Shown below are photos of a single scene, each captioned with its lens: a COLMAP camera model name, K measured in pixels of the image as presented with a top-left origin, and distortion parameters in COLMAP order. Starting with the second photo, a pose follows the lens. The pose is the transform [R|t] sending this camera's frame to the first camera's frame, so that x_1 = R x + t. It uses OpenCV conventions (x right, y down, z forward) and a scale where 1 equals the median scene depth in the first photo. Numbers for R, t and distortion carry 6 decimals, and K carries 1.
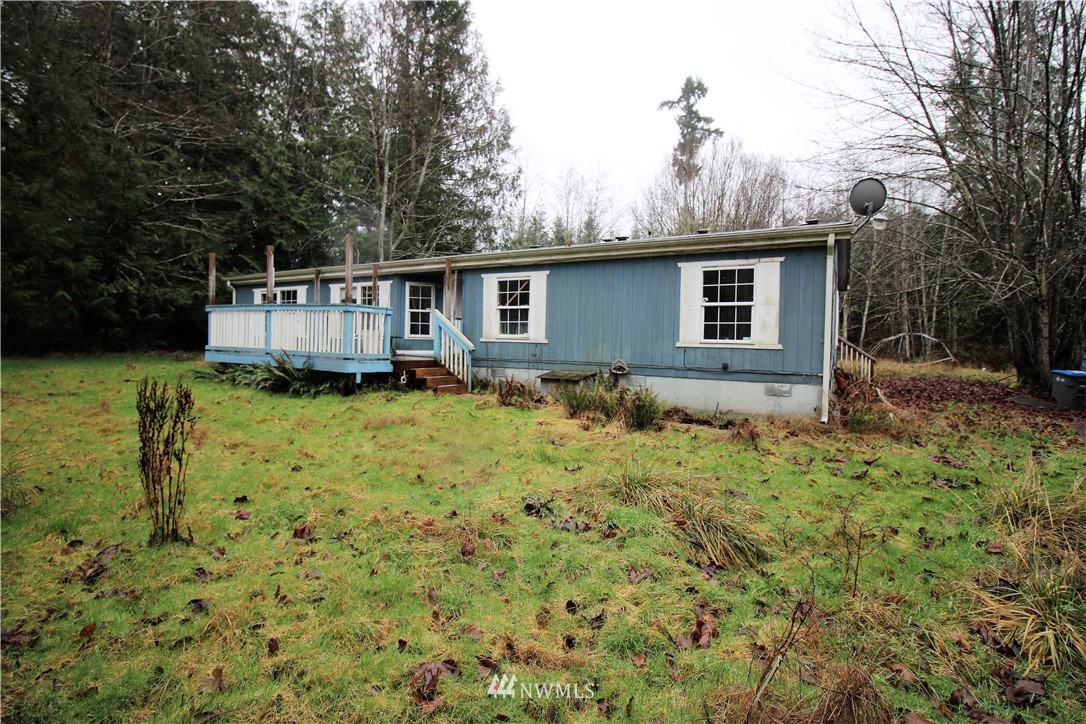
lens RADIAL K [[511.8, 0, 552.1], [0, 511.8, 344.0], [0, 0, 1]] dist [-0.004434, -0.011541]
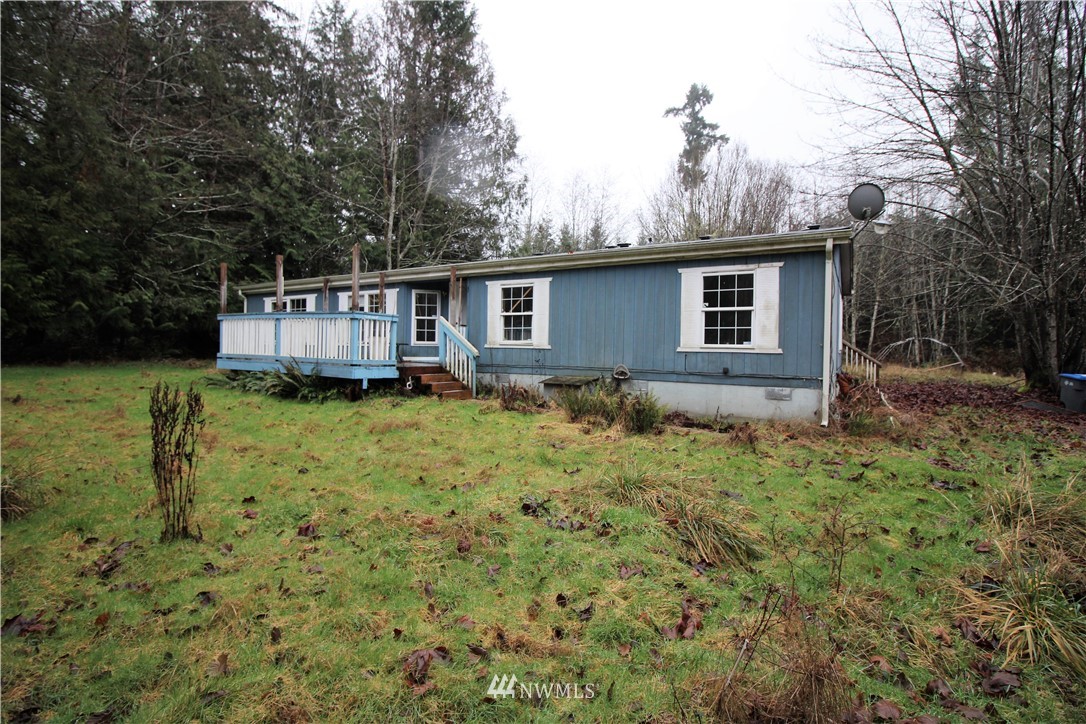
lens RADIAL K [[510.1, 0, 550.9], [0, 510.1, 345.9], [0, 0, 1]] dist [-0.002978, -0.012876]
pose [[0.999820, -0.005230, -0.018216, 0.010930], [0.005056, 0.999941, -0.009615, 0.002224], [0.018265, 0.009521, 0.999788, -0.011612]]
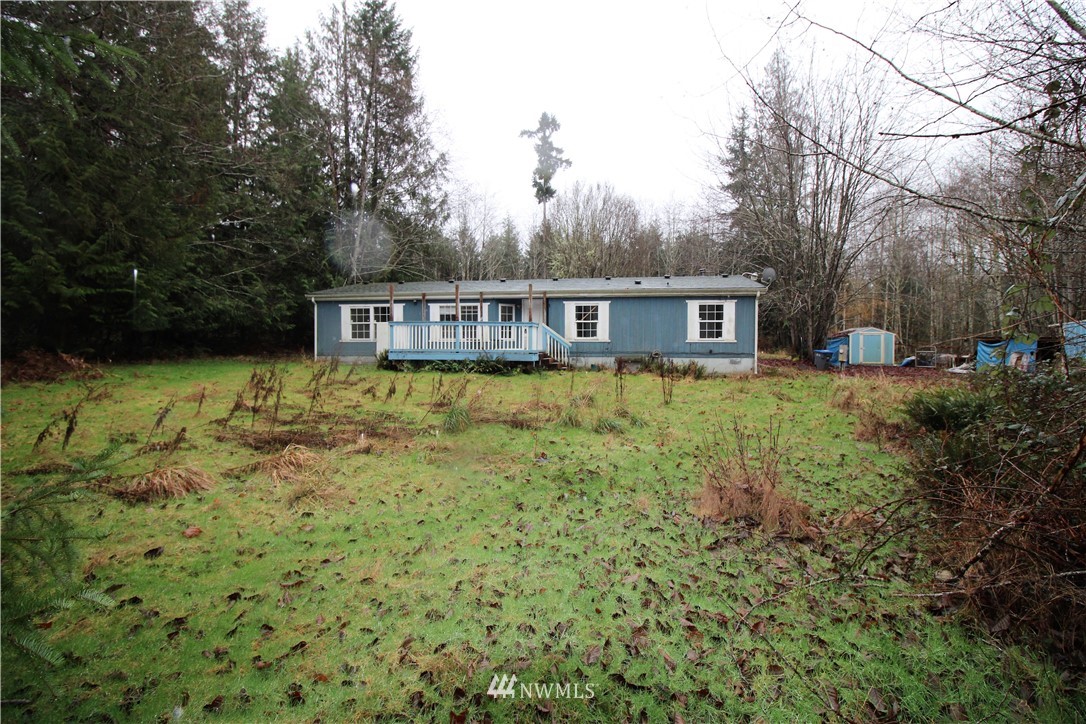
lens RADIAL K [[510.1, 0, 550.9], [0, 510.1, 345.9], [0, 0, 1]] dist [-0.002978, -0.012876]
pose [[0.933406, -0.025256, 0.357933, -0.937873], [0.020776, 0.999650, 0.016357, -0.023542], [-0.358221, -0.007832, 0.933604, -0.653880]]
